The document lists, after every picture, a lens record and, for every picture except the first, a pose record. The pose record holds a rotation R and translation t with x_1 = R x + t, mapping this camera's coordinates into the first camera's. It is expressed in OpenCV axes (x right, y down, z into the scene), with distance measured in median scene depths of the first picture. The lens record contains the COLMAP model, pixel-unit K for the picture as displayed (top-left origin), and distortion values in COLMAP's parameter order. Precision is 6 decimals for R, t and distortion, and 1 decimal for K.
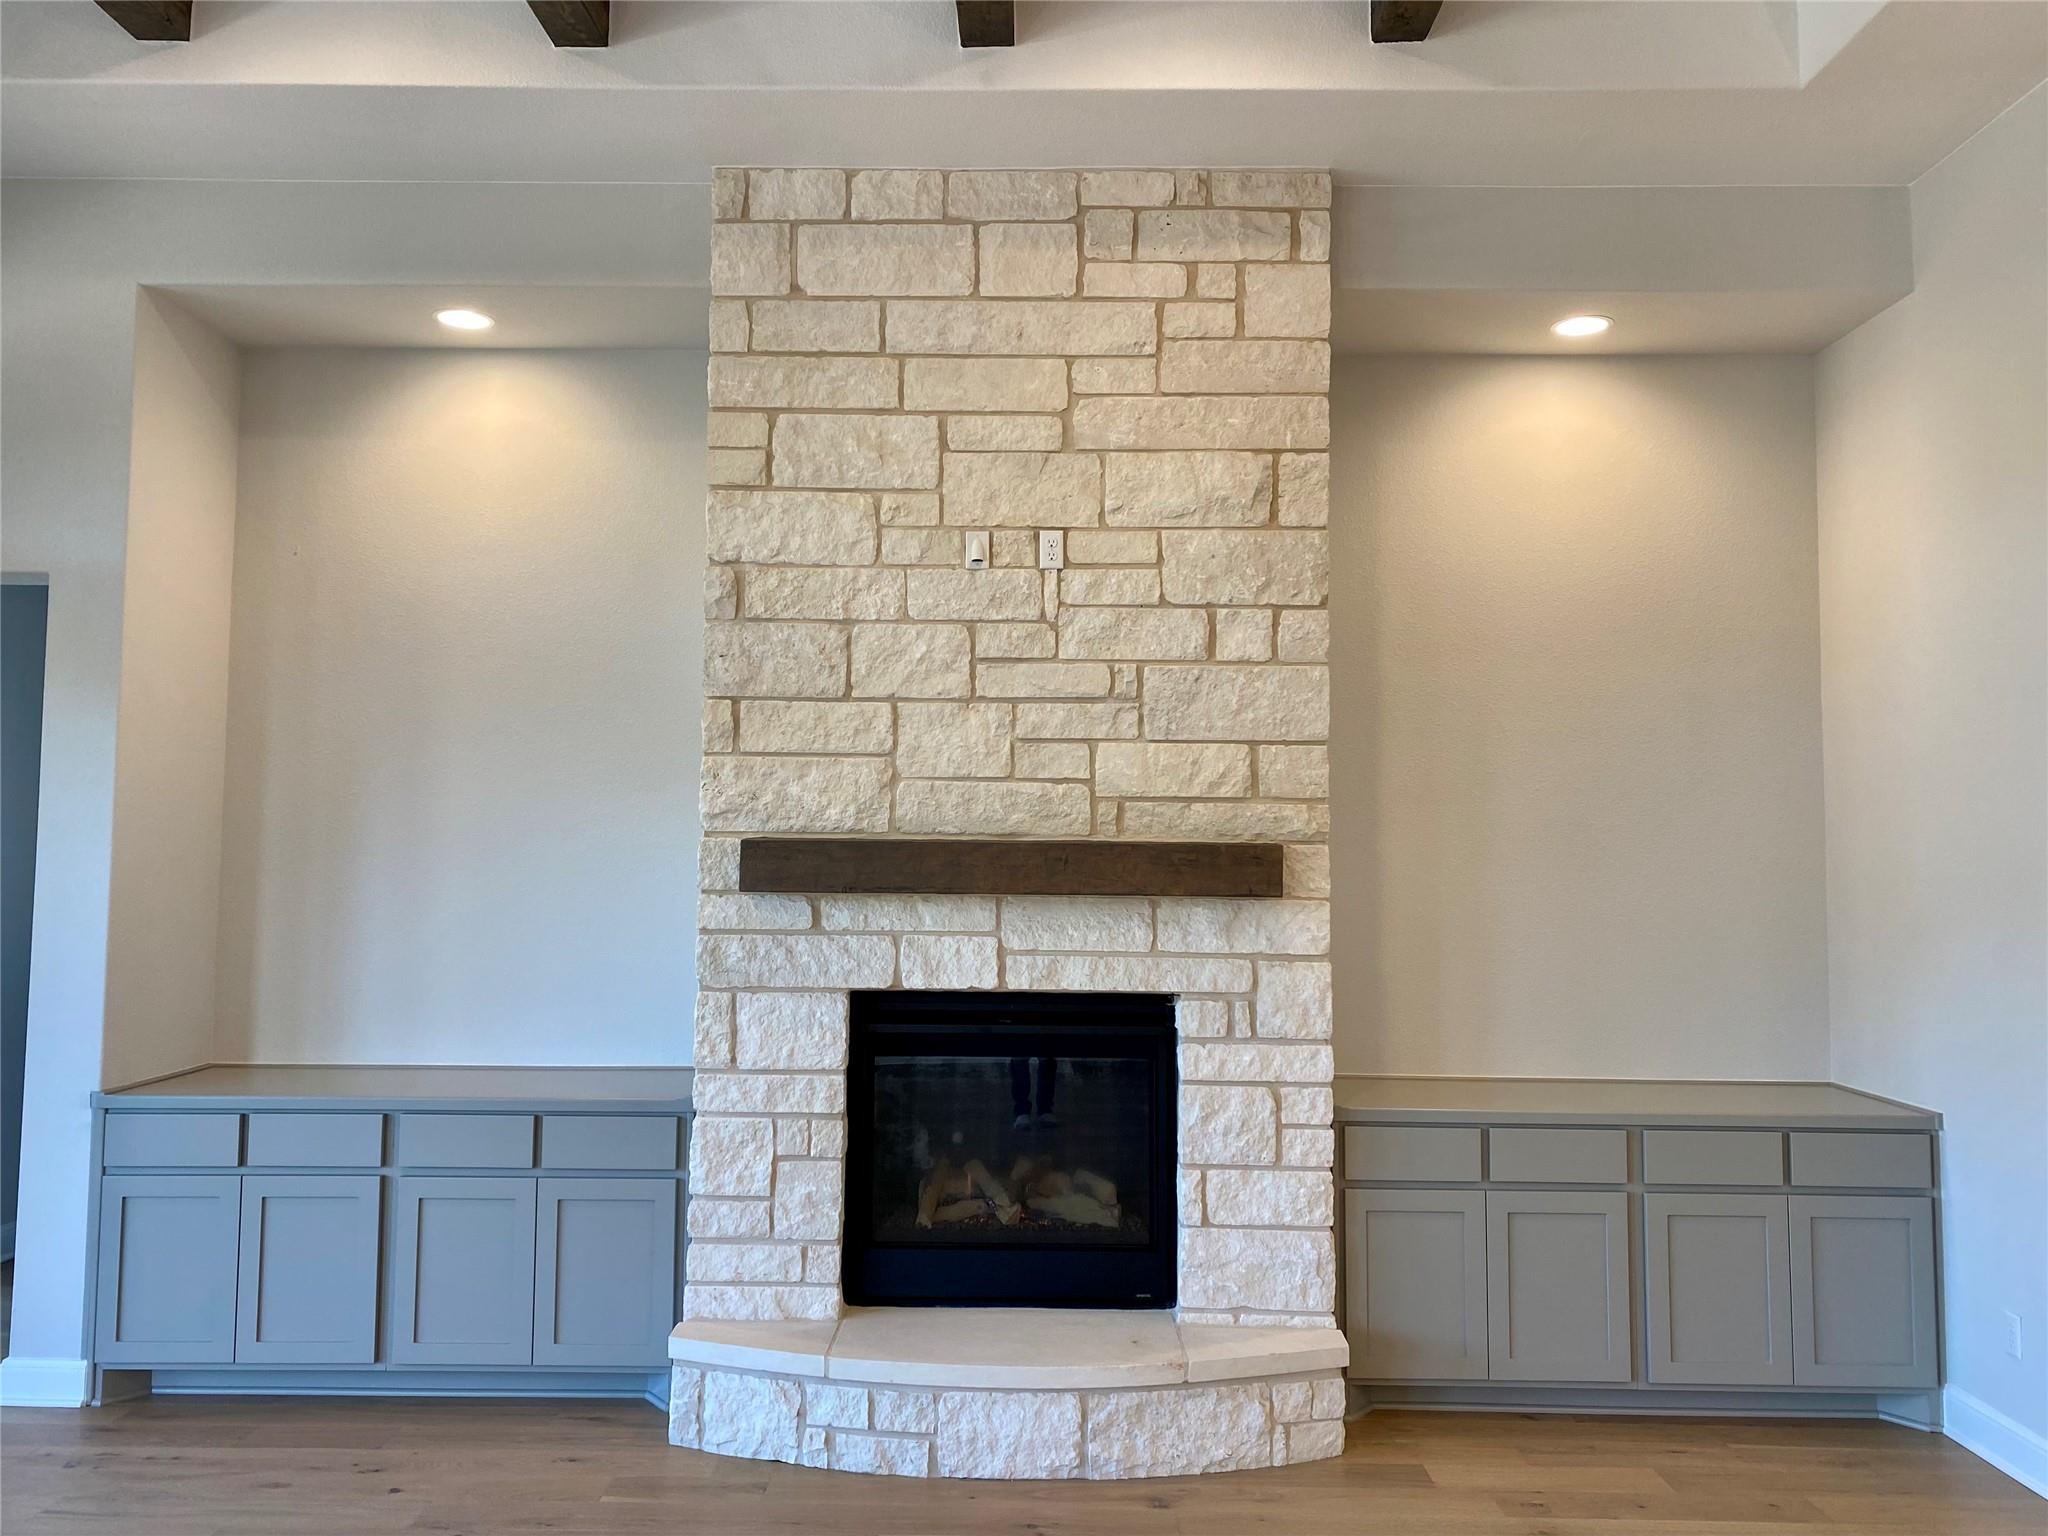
lens RADIAL K [[1561.8, 0, 1031.2], [0, 1561.8, 761.4], [0, 0, 1]] dist [0.059380, -0.053397]
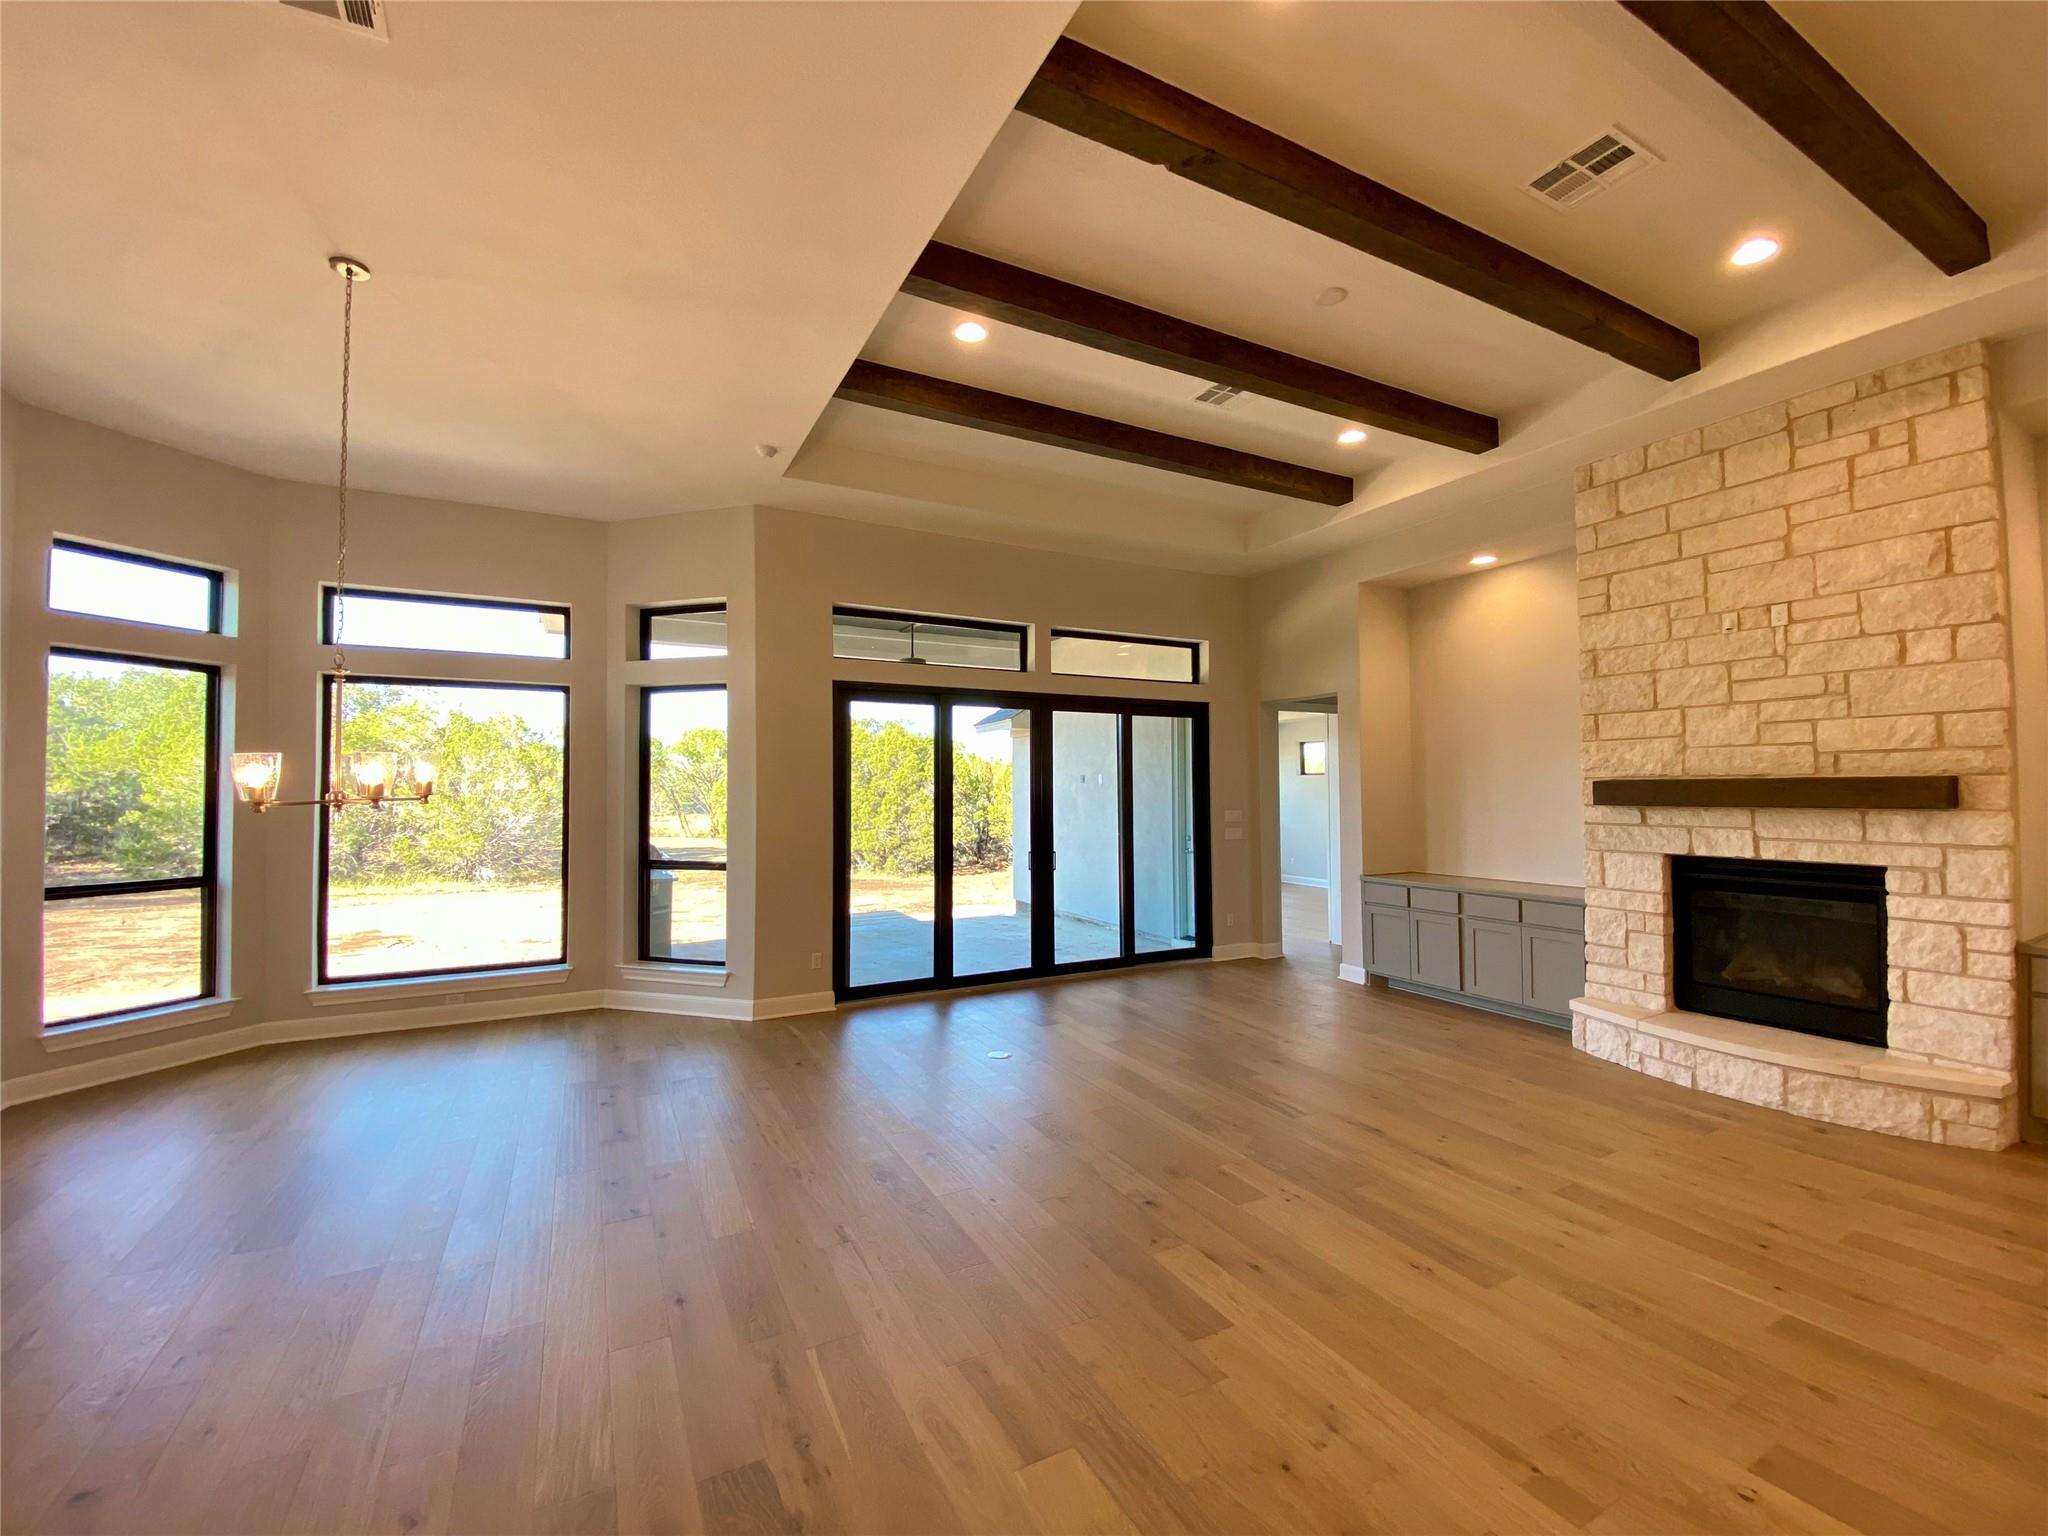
lens RADIAL K [[842.8, 0, 1024.6], [0, 842.8, 772.4], [0, 0, 1]] dist [-0.016743, -0.000784]
pose [[0.484849, -0.032042, -0.874011, 0.425361], [0.068317, 0.997663, 0.001323, -0.016384], [0.871925, -0.060351, 0.485905, -0.234874]]
